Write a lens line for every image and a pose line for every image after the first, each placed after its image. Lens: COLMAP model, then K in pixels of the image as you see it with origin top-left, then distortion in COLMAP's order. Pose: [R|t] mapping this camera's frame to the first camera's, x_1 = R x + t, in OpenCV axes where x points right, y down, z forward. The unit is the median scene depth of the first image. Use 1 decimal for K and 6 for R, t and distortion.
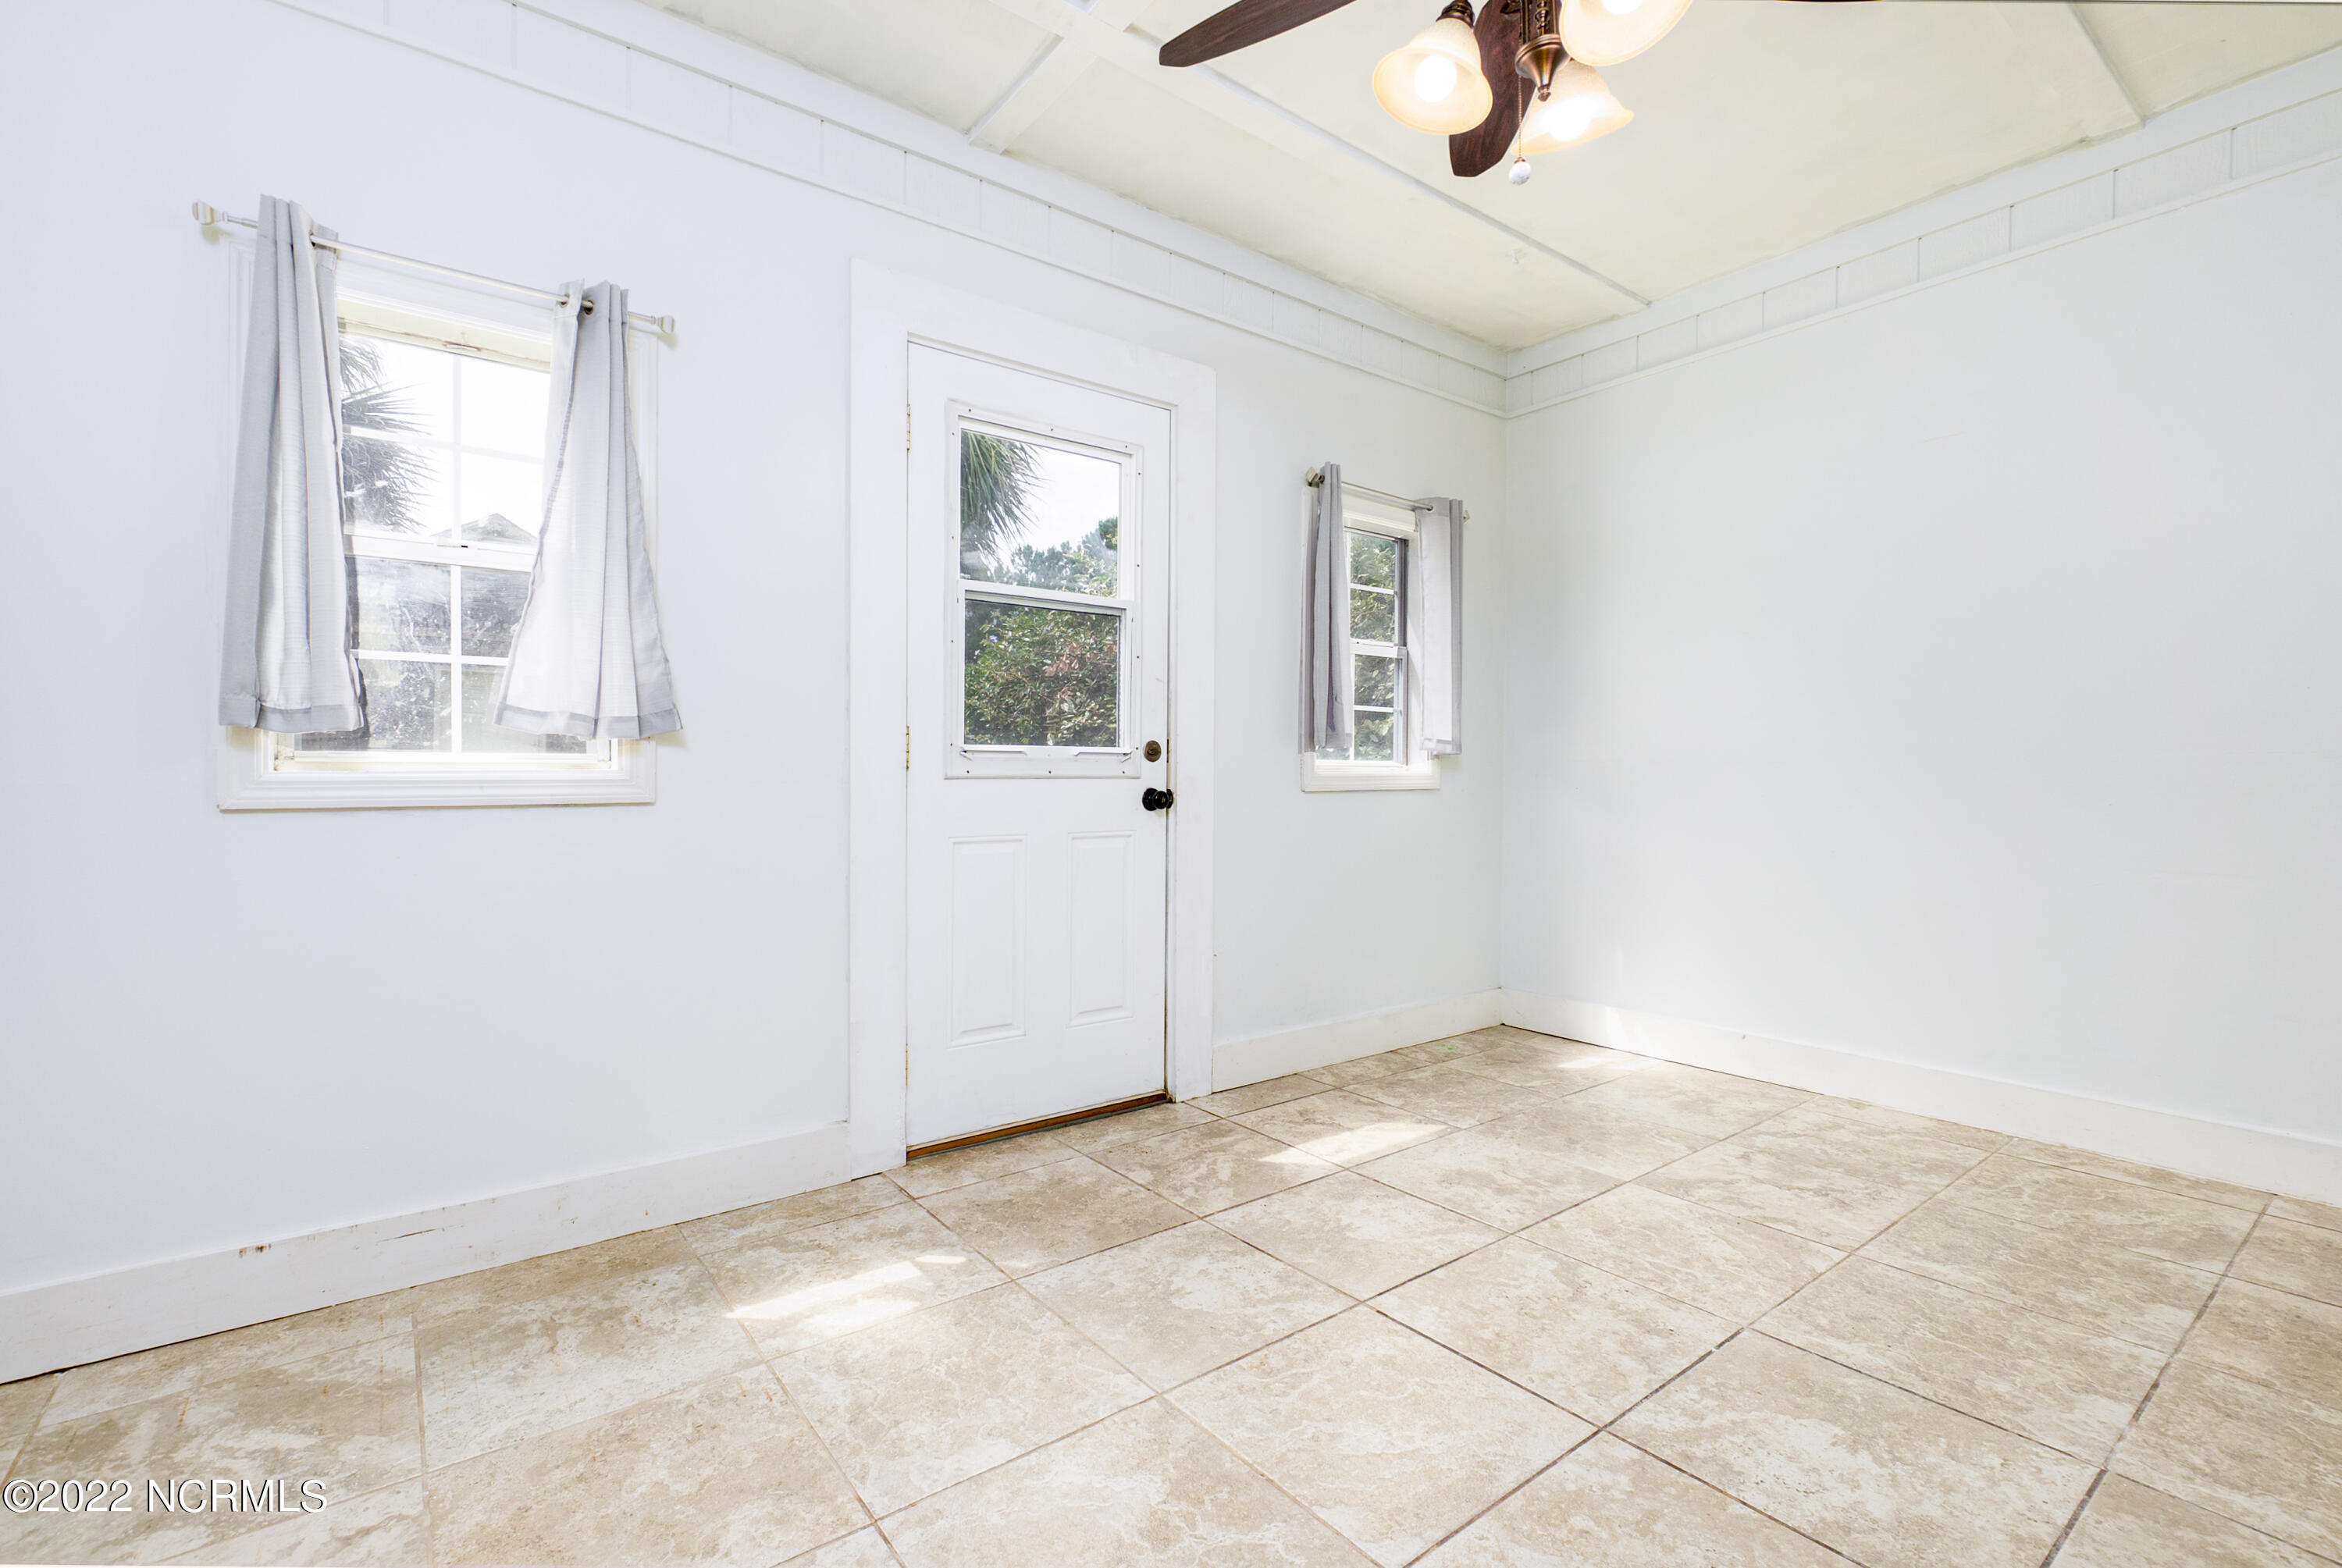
lens RADIAL K [[1038.8, 0, 1173.1], [0, 1038.8, 784.8], [0, 0, 1]] dist [0.001578, 0.000656]
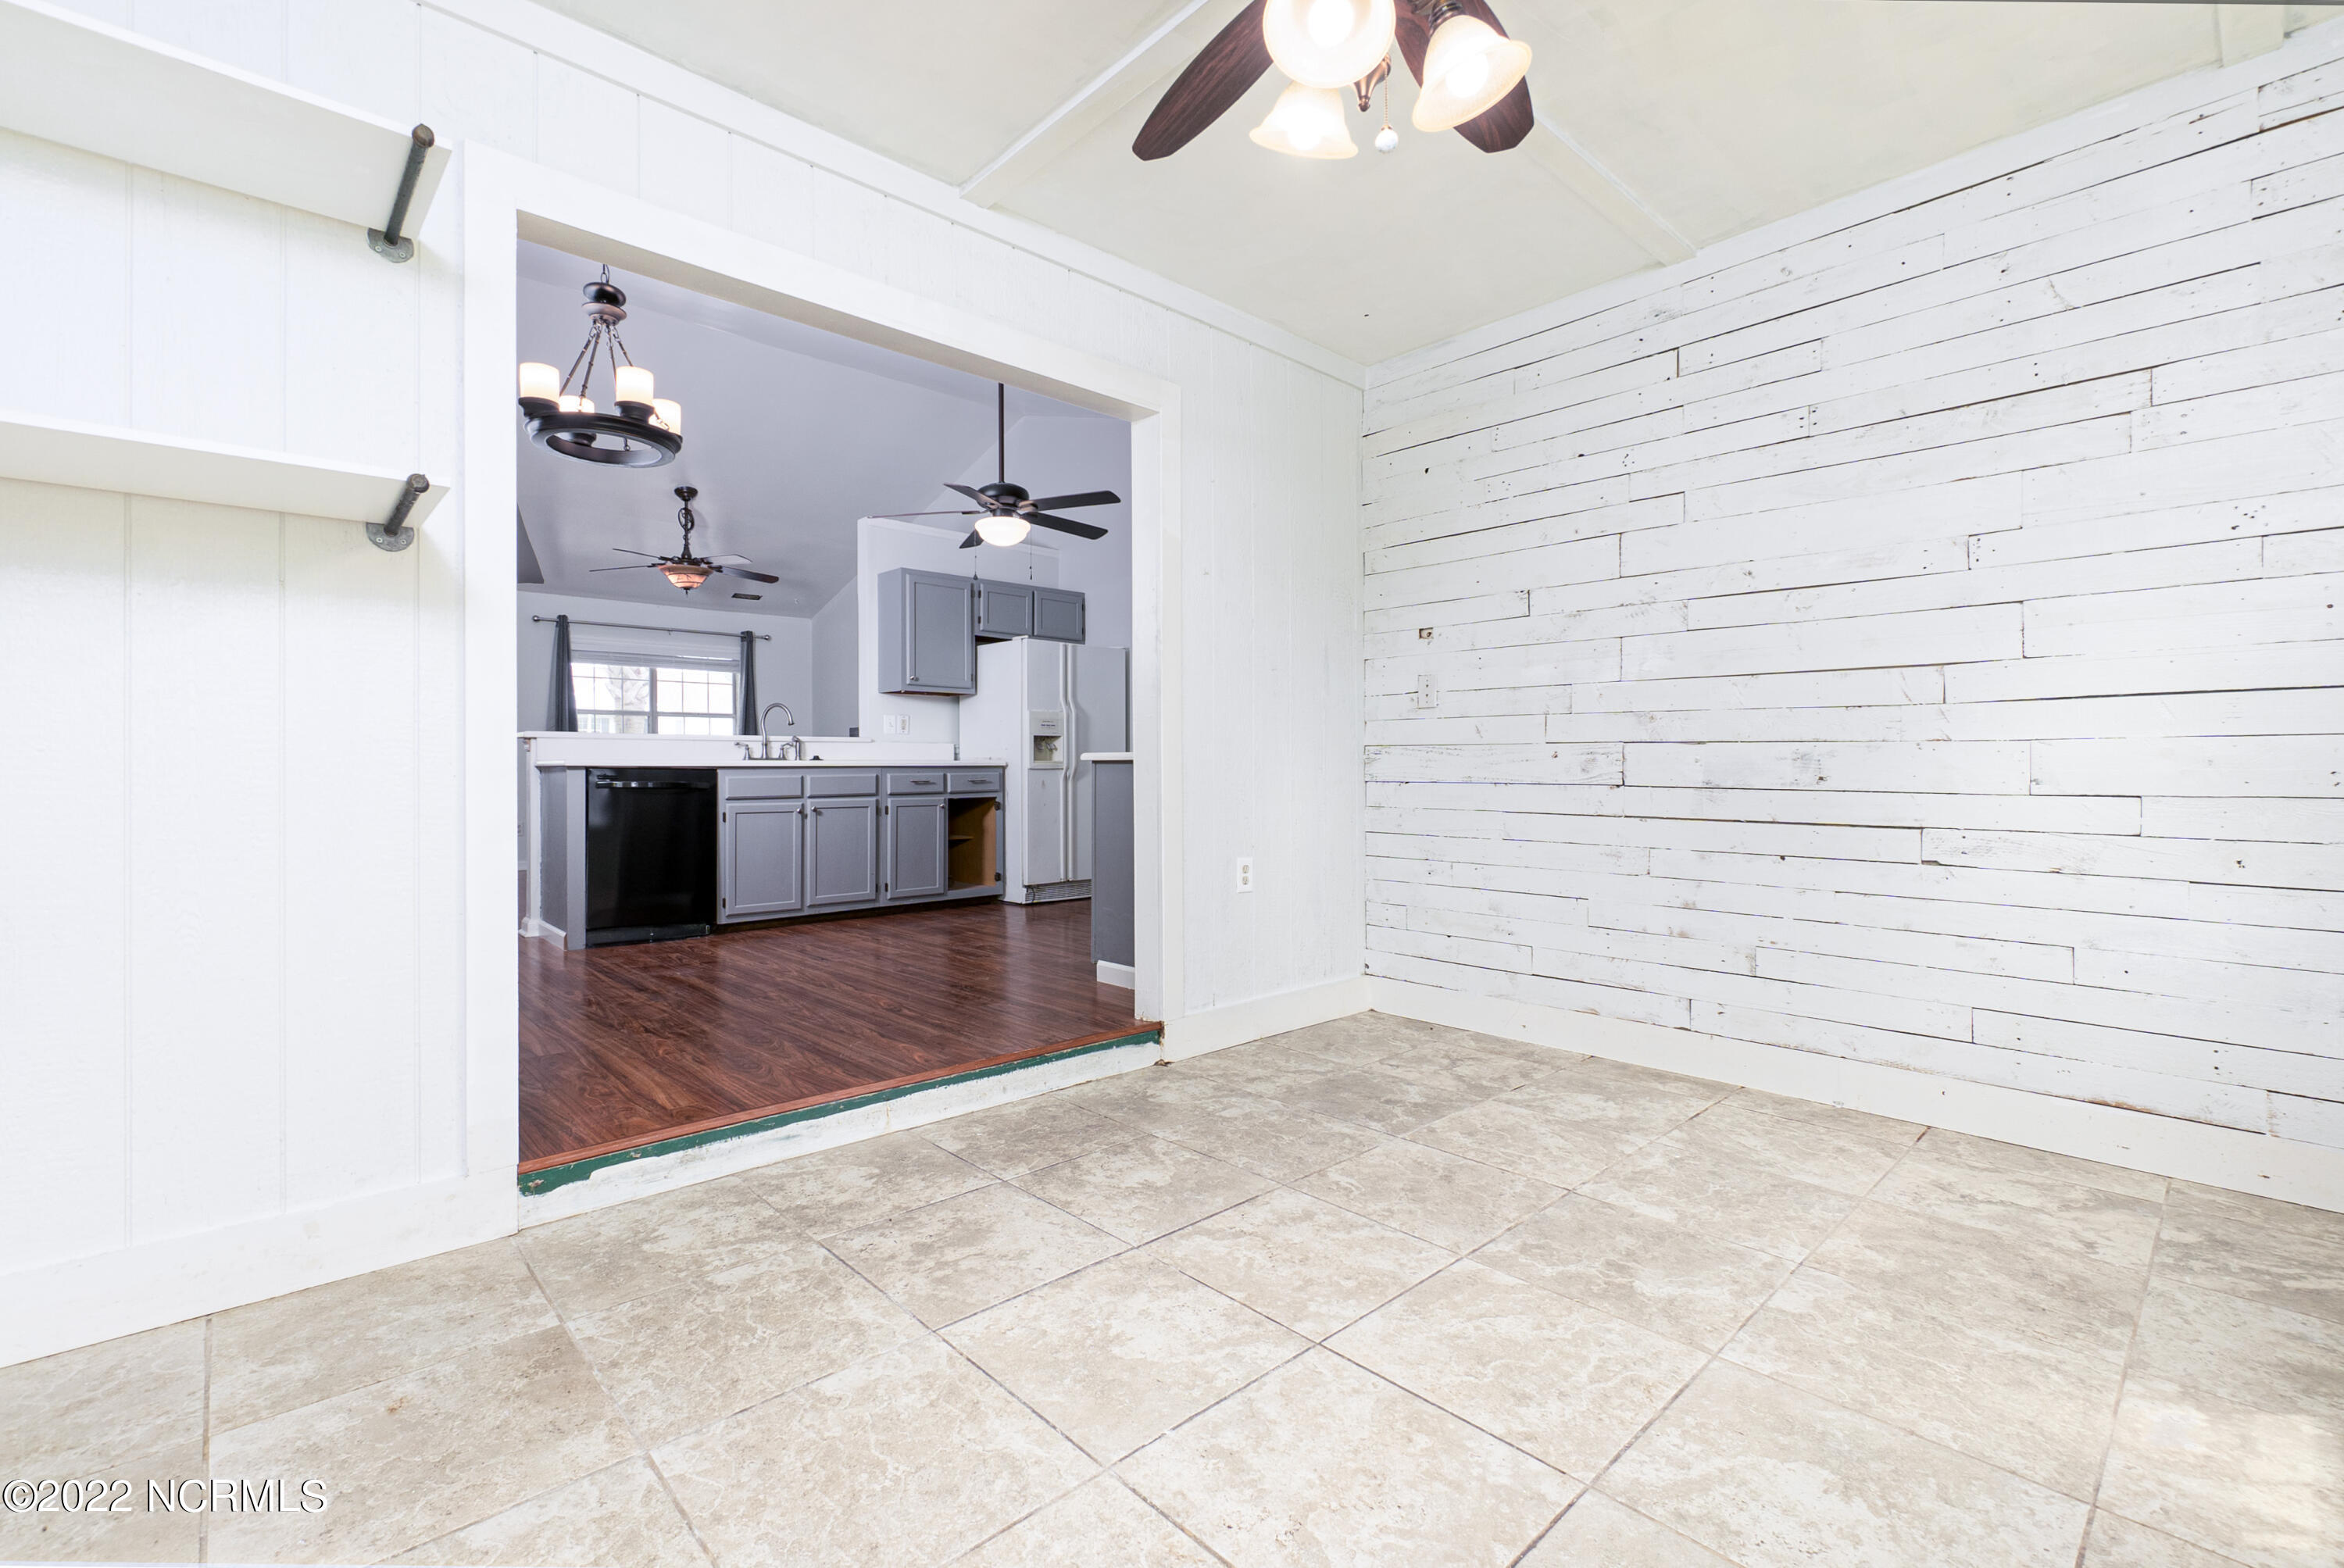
lens RADIAL K [[1039.8, 0, 1167.8], [0, 1039.8, 776.7], [0, 0, 1]] dist [0.001578, 0.000656]
pose [[-0.995288, -0.000020, -0.096960, 0.656871], [-0.001151, 0.999932, 0.011613, -0.020781], [0.096953, 0.011670, -0.995221, 2.022567]]
